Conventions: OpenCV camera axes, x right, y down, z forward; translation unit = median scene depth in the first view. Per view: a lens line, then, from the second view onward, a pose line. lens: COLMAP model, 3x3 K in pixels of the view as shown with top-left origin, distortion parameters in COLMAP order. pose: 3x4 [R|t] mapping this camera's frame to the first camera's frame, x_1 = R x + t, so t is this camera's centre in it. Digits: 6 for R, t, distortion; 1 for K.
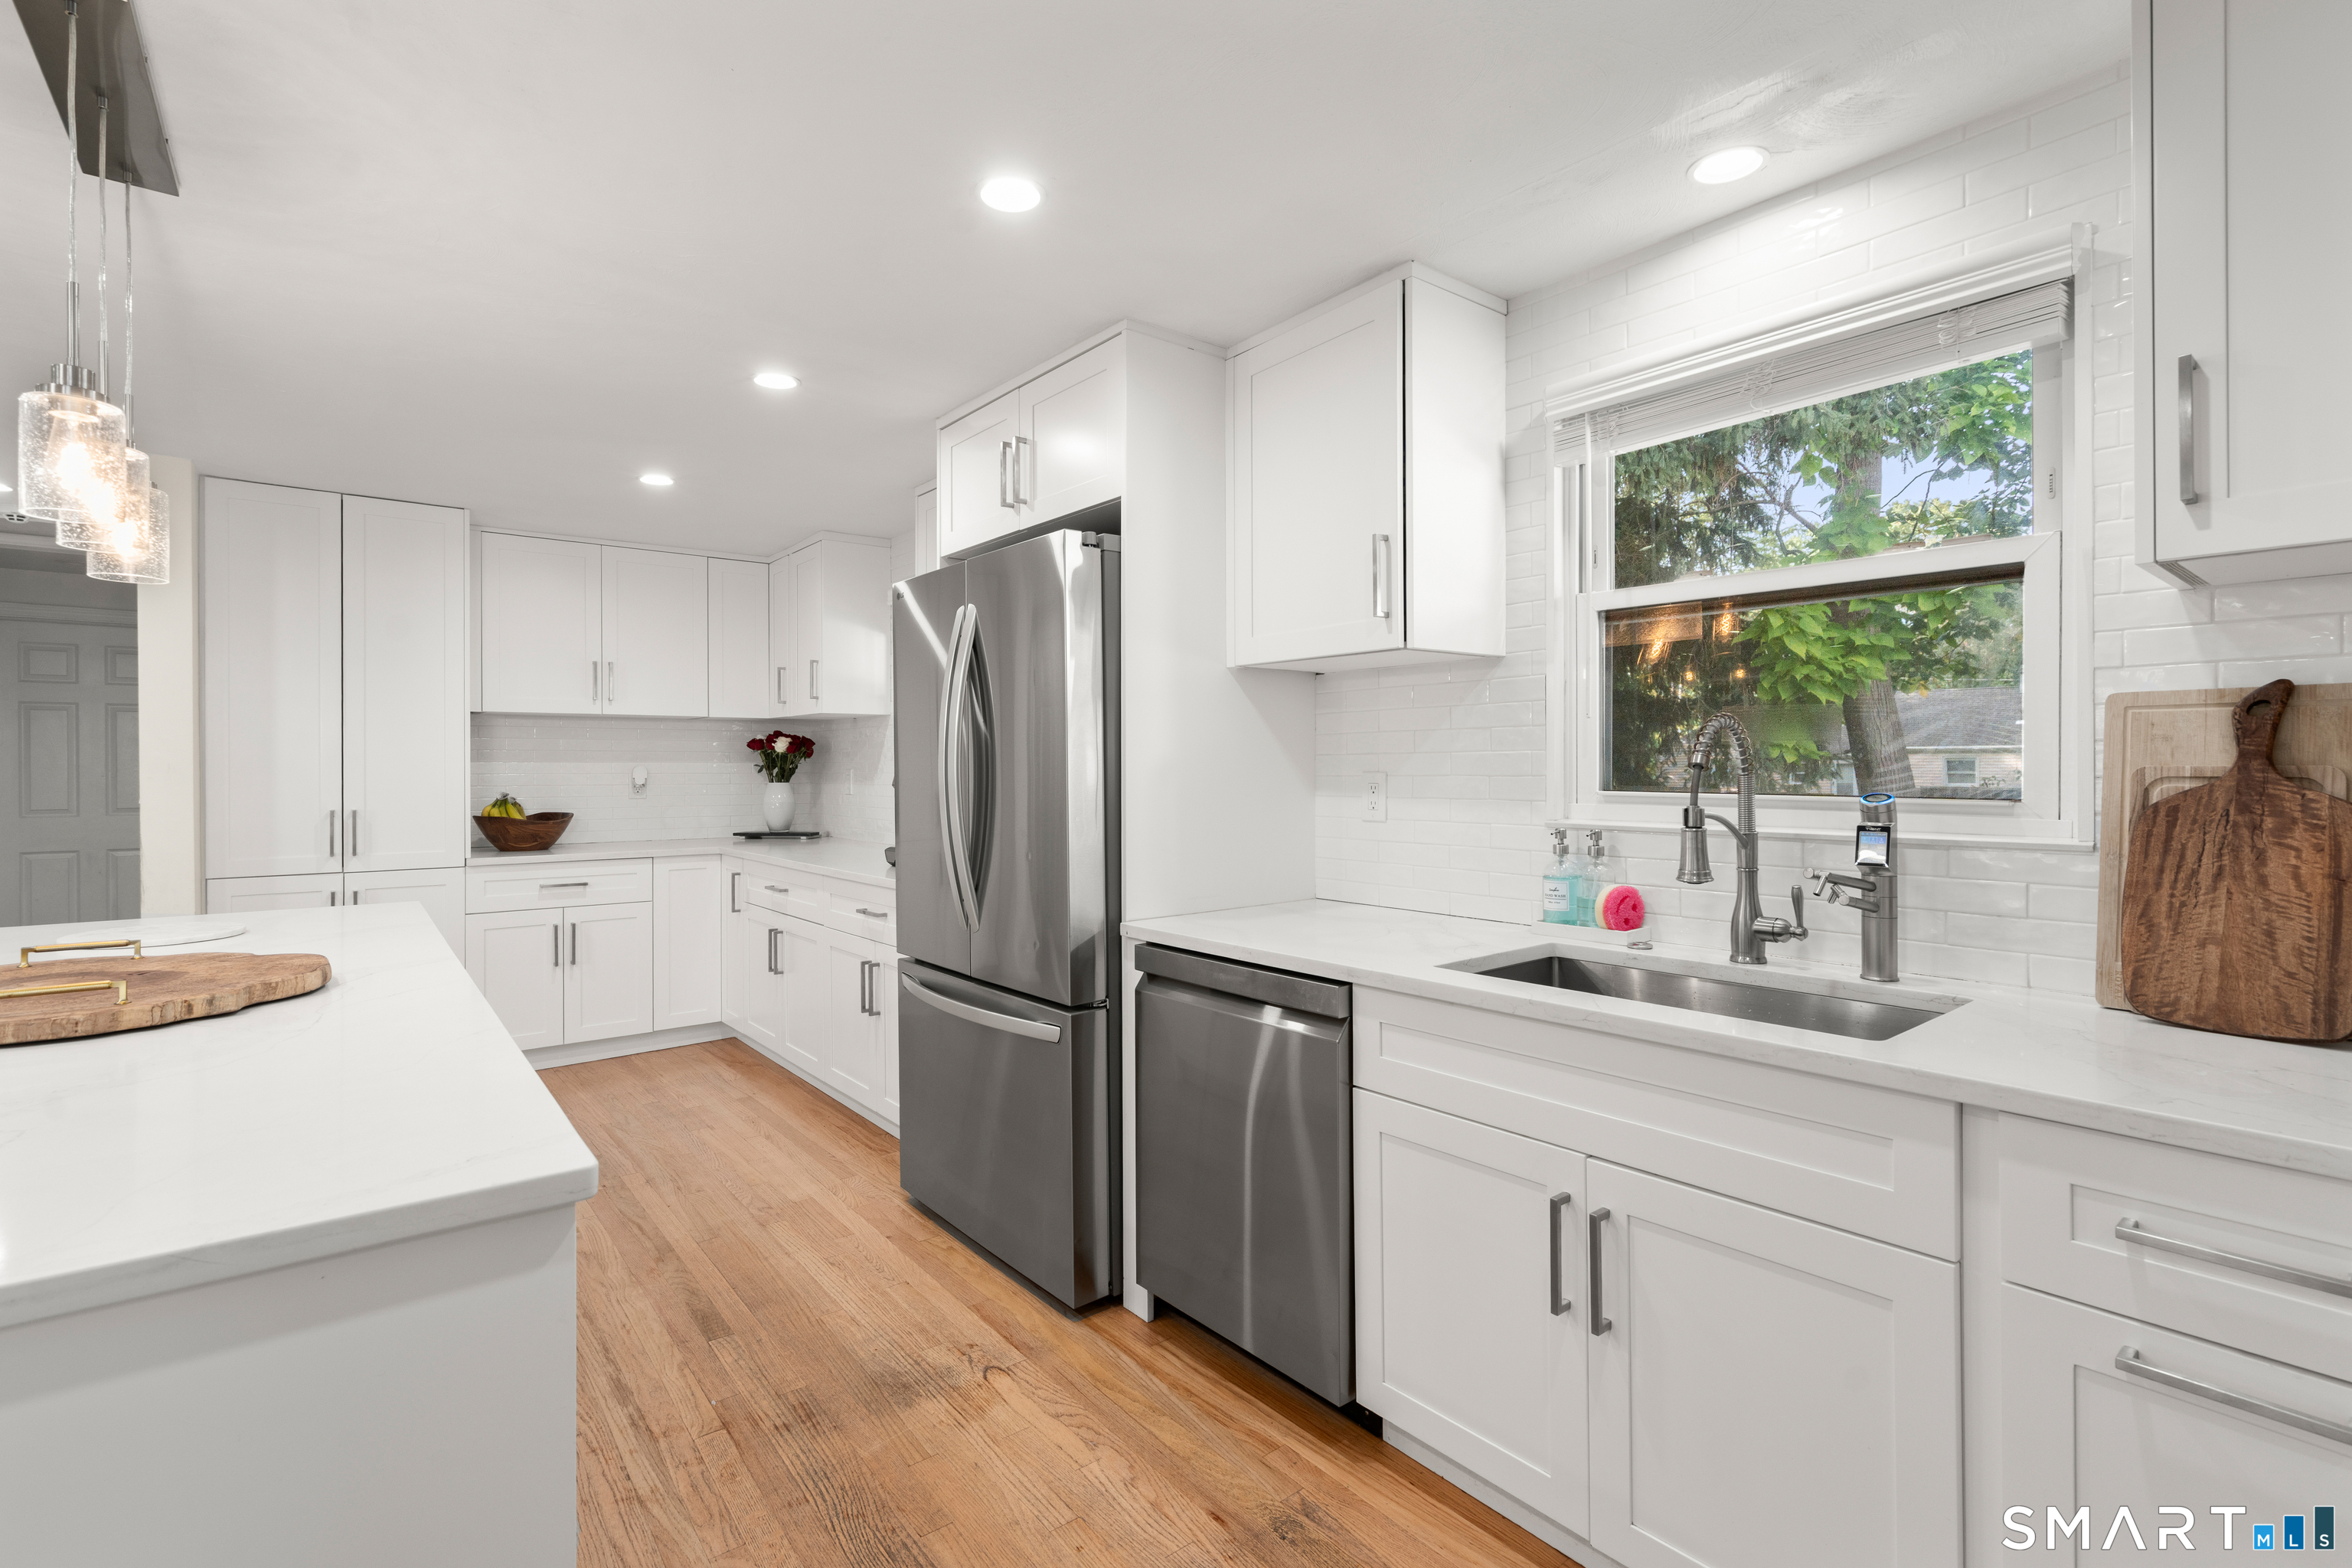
lens RADIAL K [[1078.3, 0, 1167.3], [0, 1078.3, 768.2], [0, 0, 1]] dist [0.000155, 0.000358]
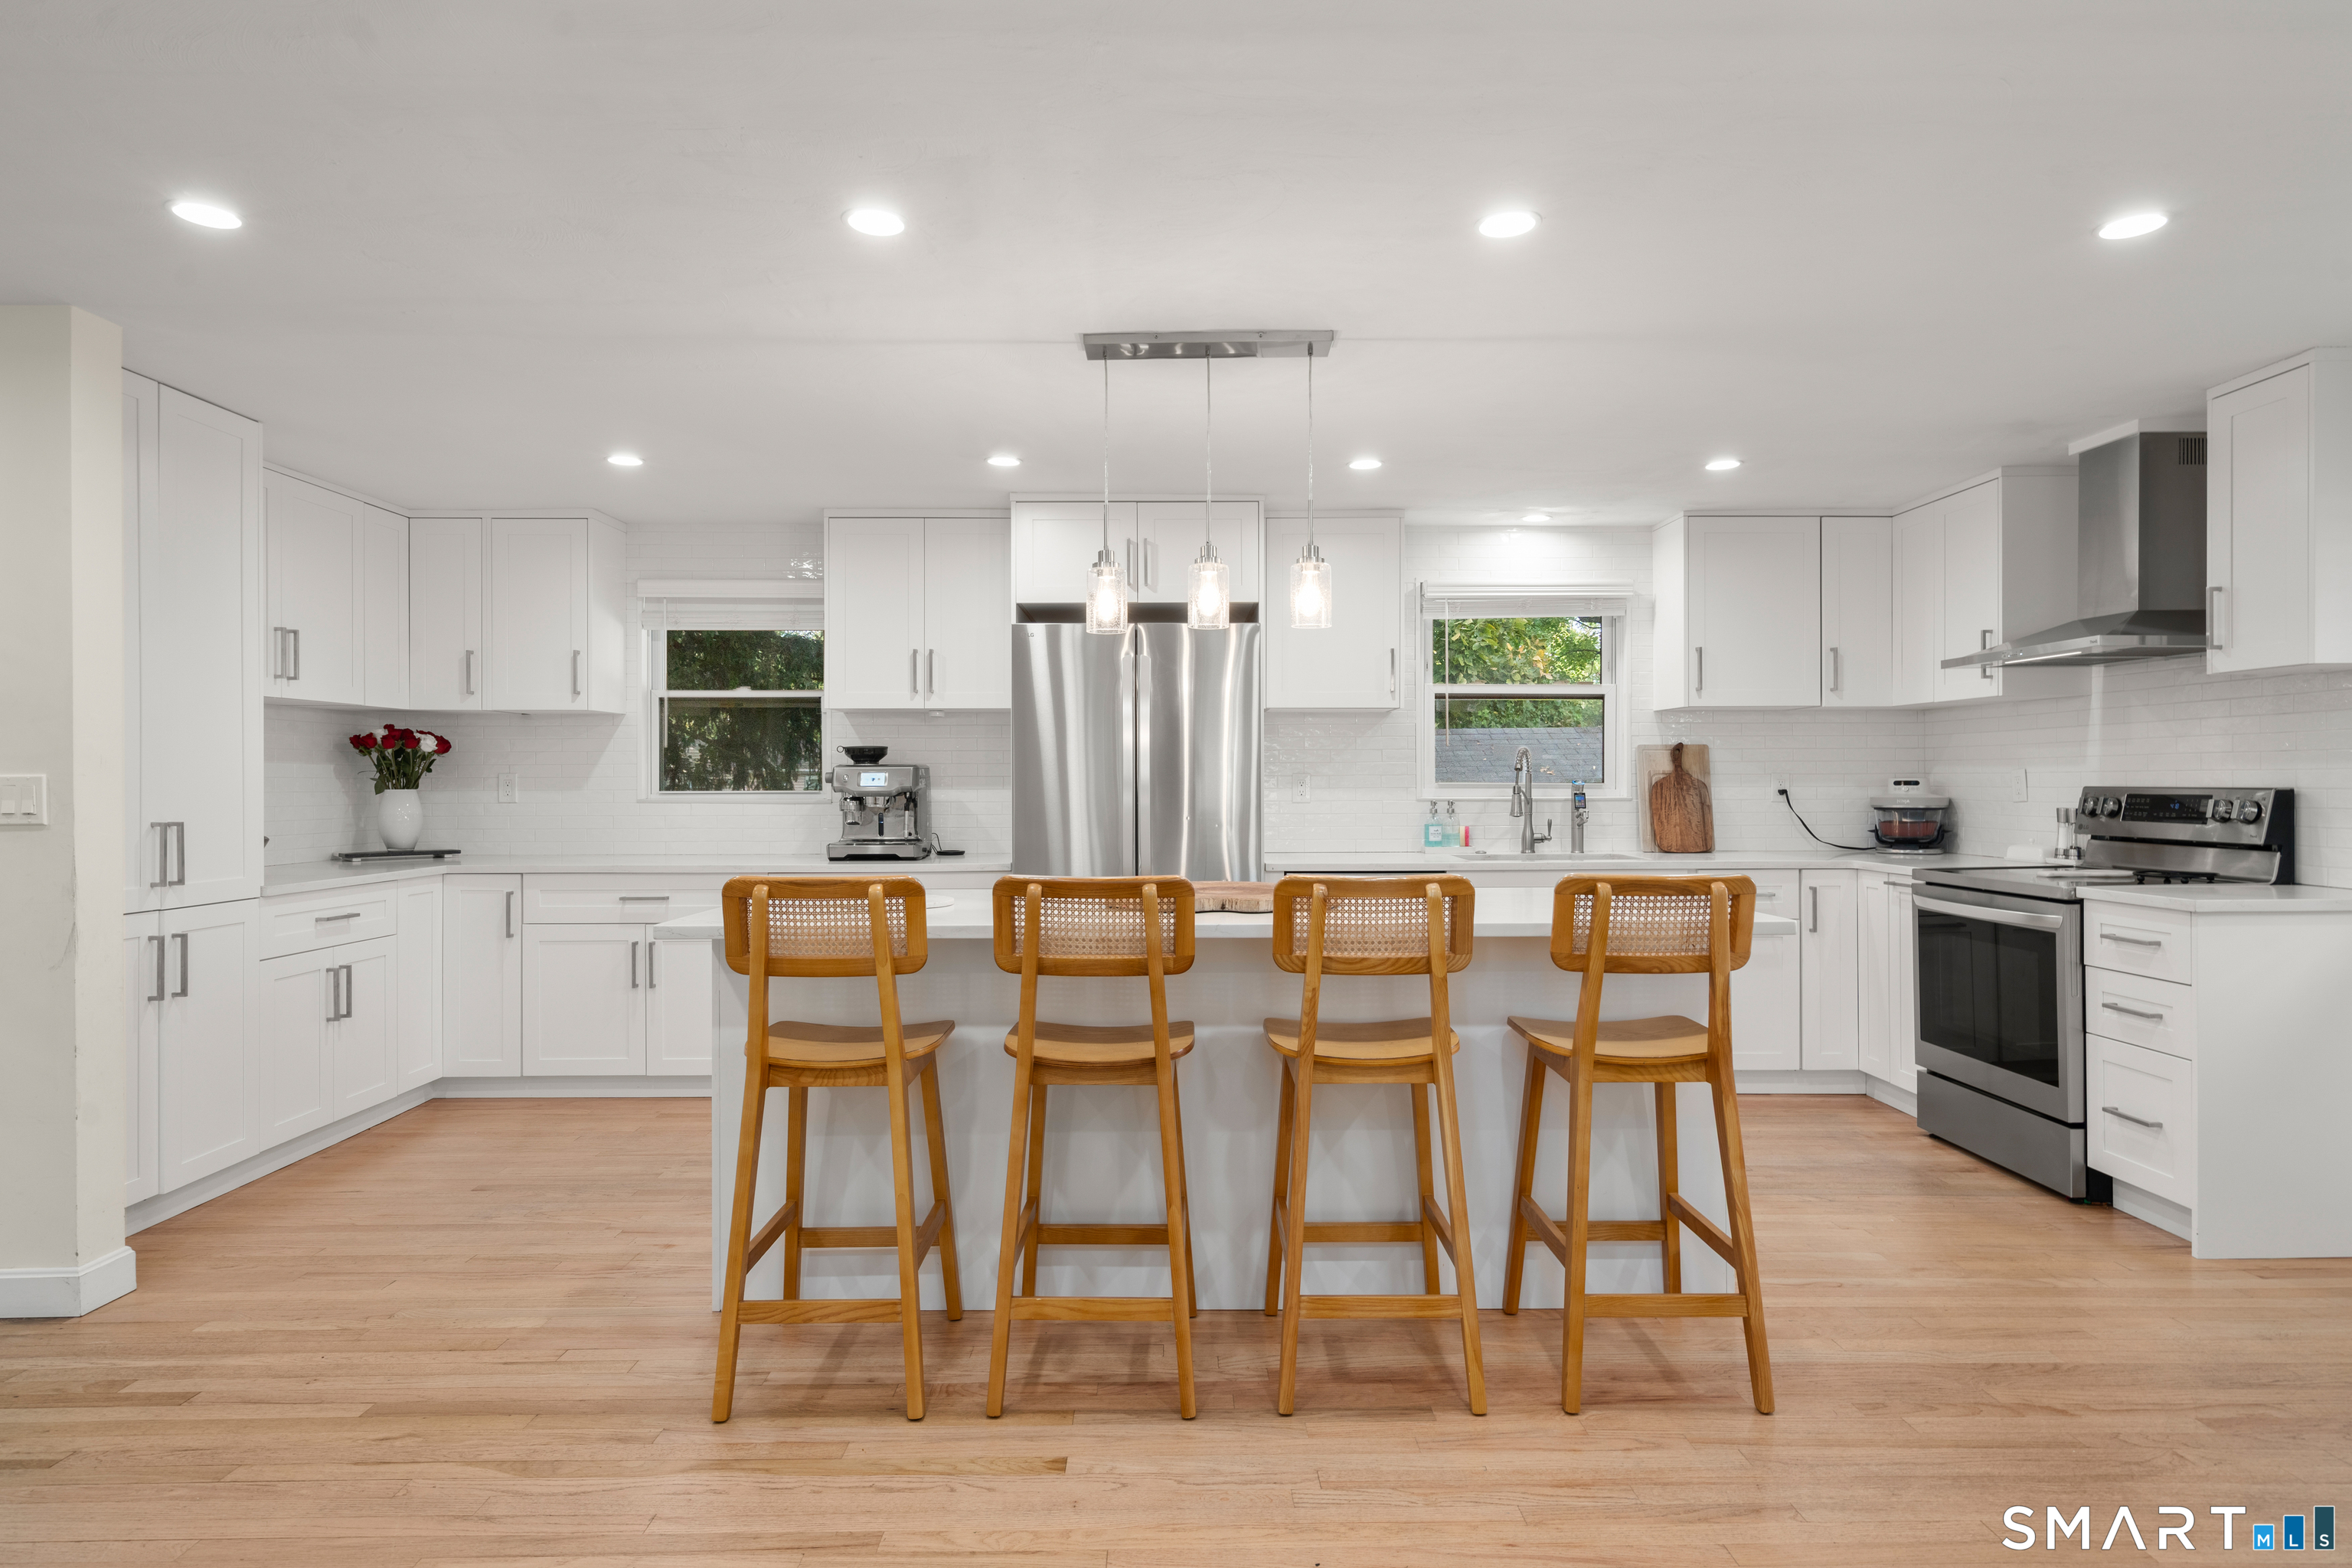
lens RADIAL K [[1296.1, 0, 1180.1], [0, 1296.1, 786.1], [0, 0, 1]] dist [0.006760, 0.001117]
pose [[0.618018, -0.001858, 0.786162, -1.845592], [0.000830, 0.999998, 0.001711, 0.024258], [-0.786164, -0.000405, 0.618018, -0.127639]]
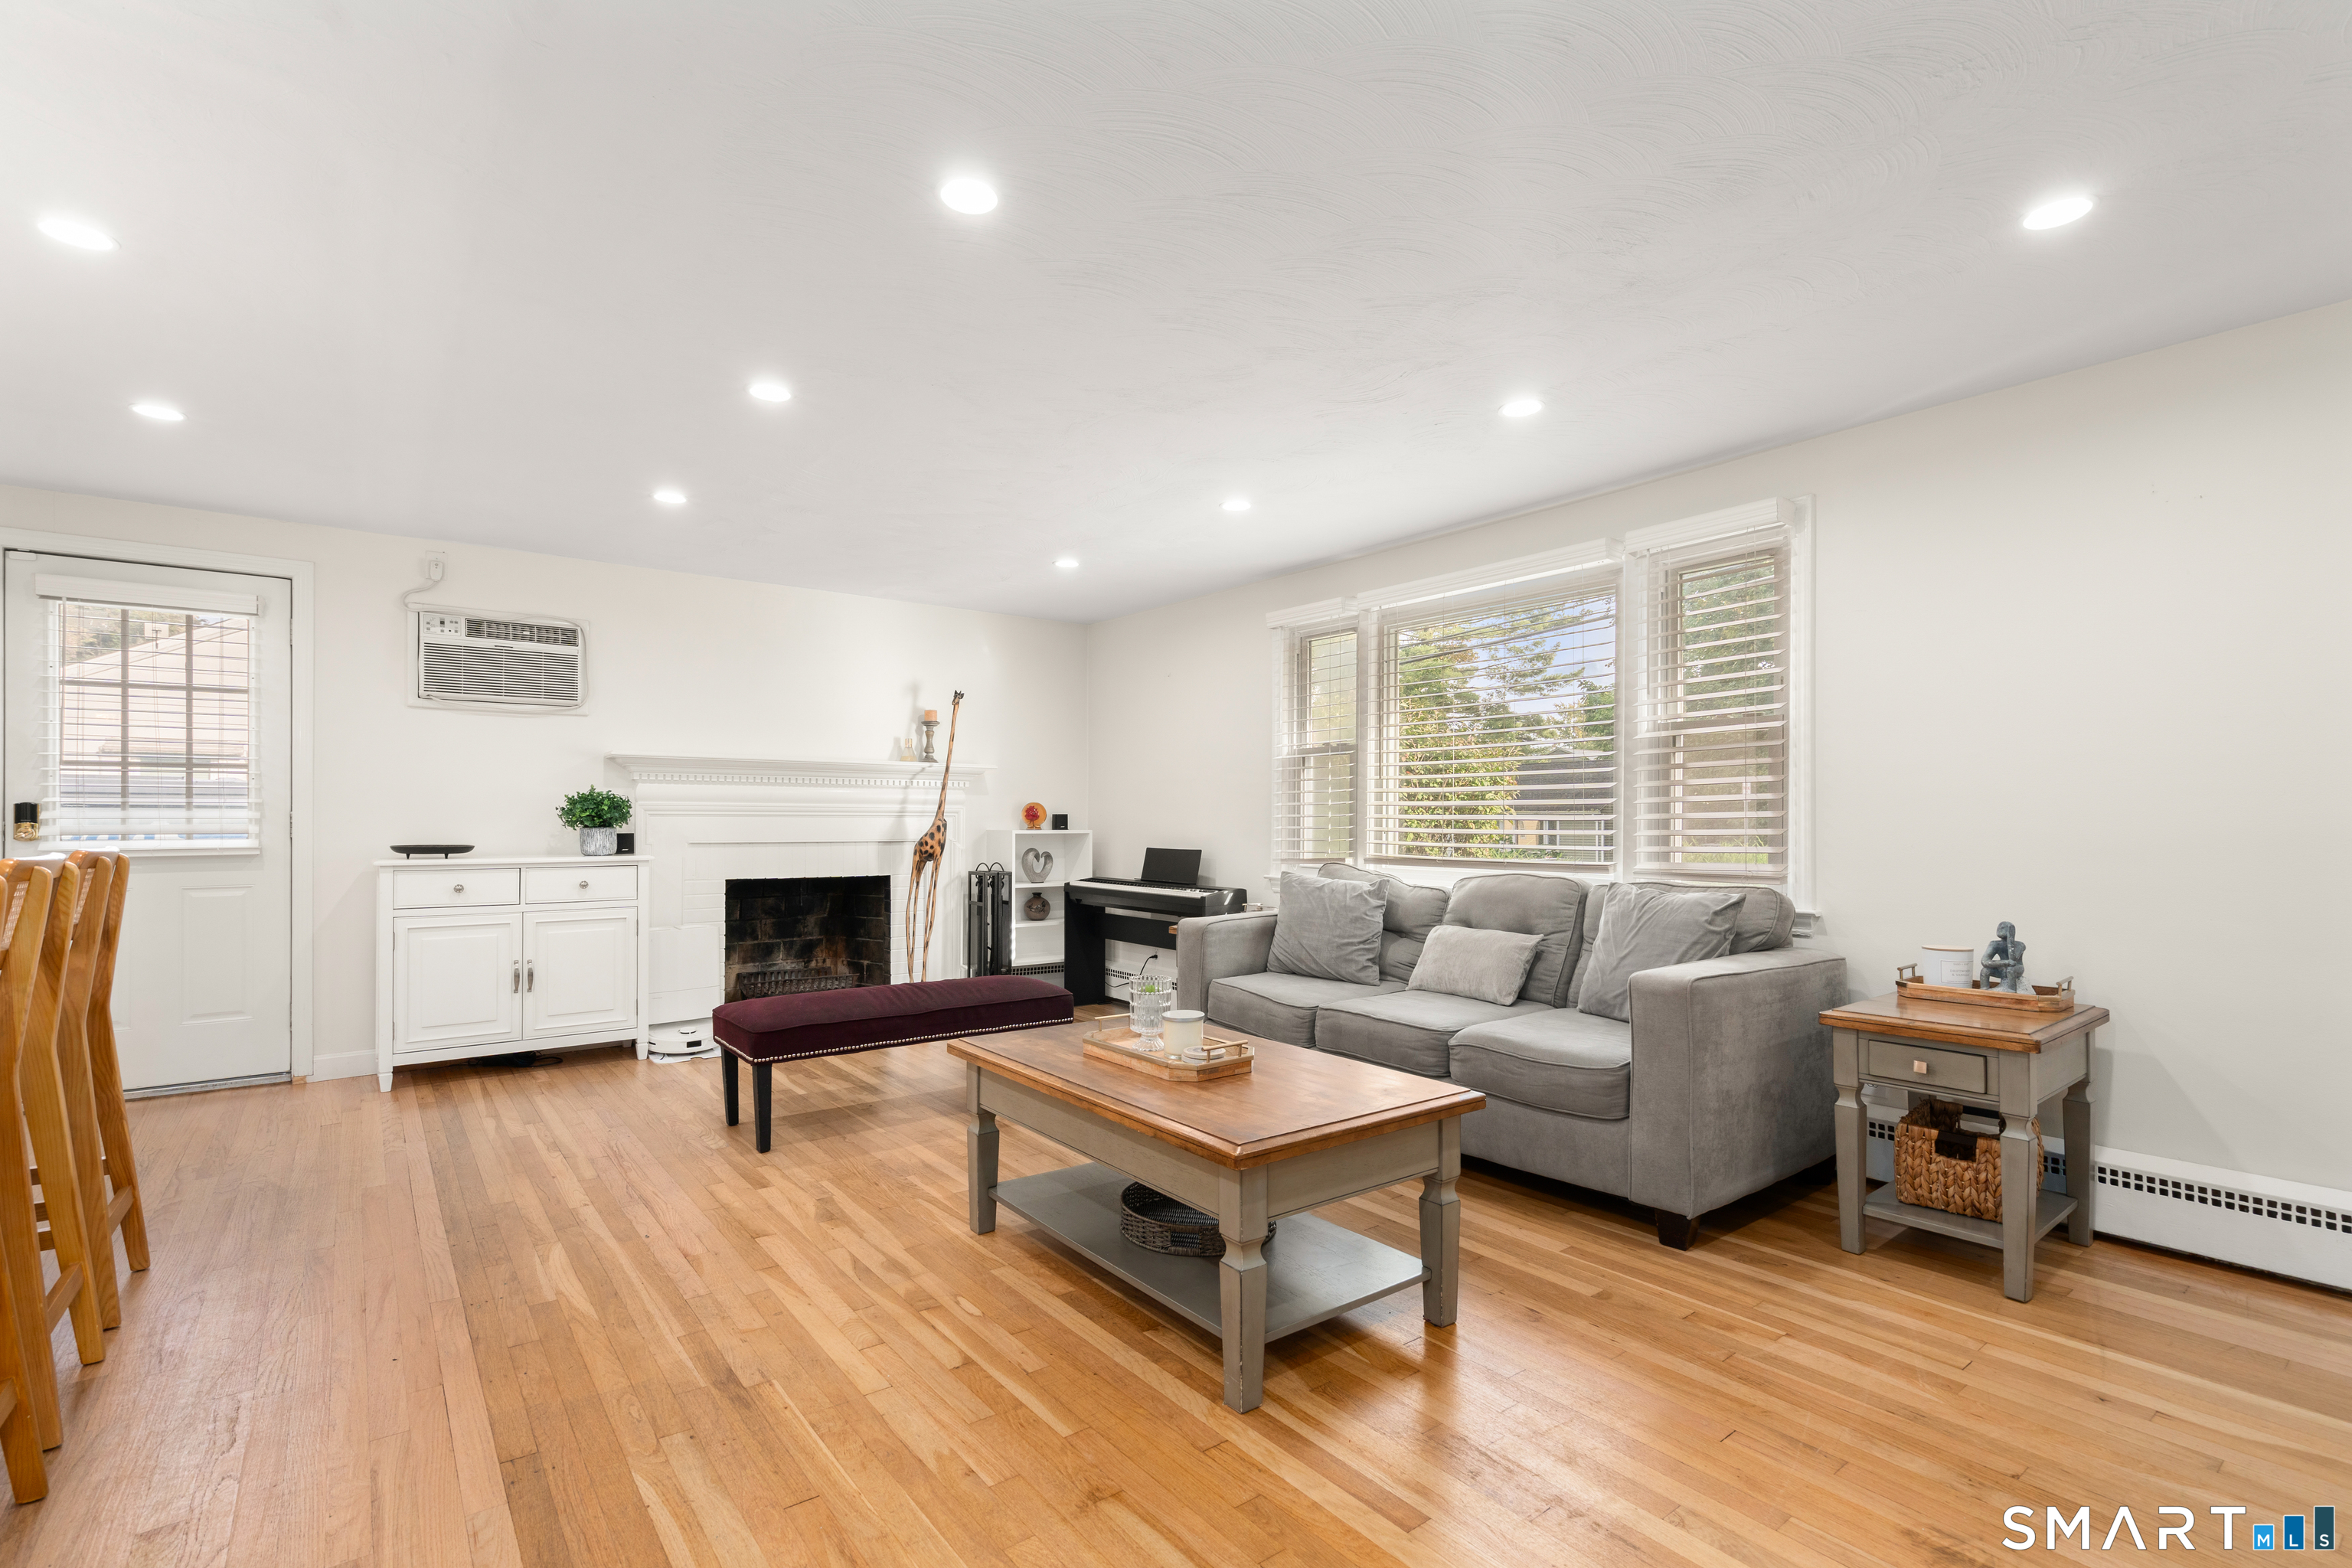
lens RADIAL K [[1079.8, 0, 1179.5], [0, 1079.8, 812.5], [0, 0, 1]] dist [-0.003122, -0.000063]
pose [[-0.999715, 0.000439, 0.023863, -1.815744], [0.000264, 0.999973, -0.007328, 0.075491], [-0.023866, -0.007320, -0.999688, 1.301050]]
